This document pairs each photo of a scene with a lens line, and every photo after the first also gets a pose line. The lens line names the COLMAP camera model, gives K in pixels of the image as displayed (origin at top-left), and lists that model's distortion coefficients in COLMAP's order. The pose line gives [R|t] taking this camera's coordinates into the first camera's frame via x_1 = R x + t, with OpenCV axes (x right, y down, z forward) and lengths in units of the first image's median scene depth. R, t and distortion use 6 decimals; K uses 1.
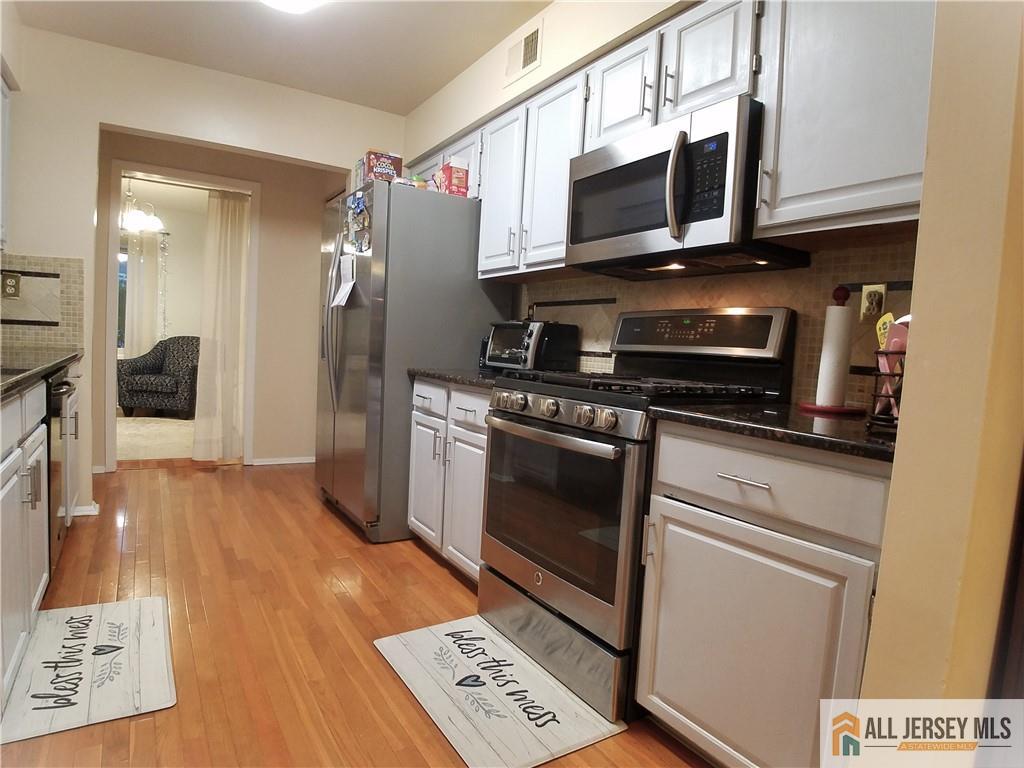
lens RADIAL K [[585.4, 0, 500.6], [0, 585.4, 378.5], [0, 0, 1]] dist [-0.031266, -0.002048]
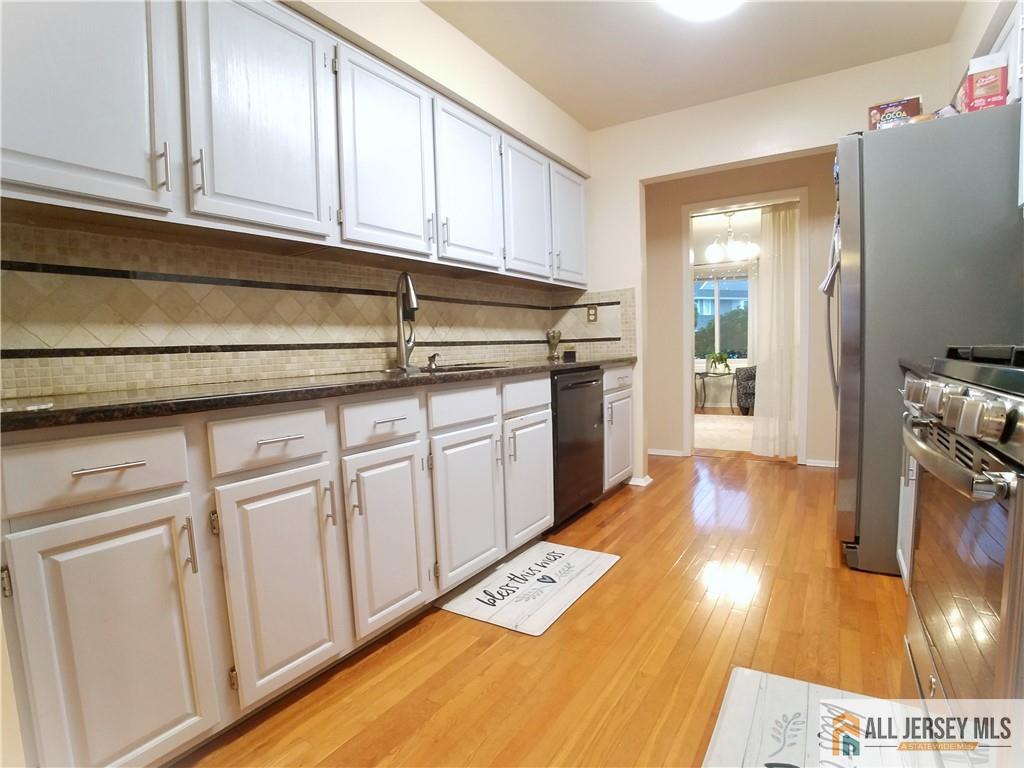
lens RADIAL K [[518.8, 0, 512.0], [0, 518.8, 384.0], [0, 0, 1]] dist [-0.100884, 0.032181]
pose [[0.447284, -0.012410, -0.894306, 0.199000], [0.006209, 0.999923, -0.010770, 0.022825], [0.894370, -0.000736, 0.447327, 0.246081]]
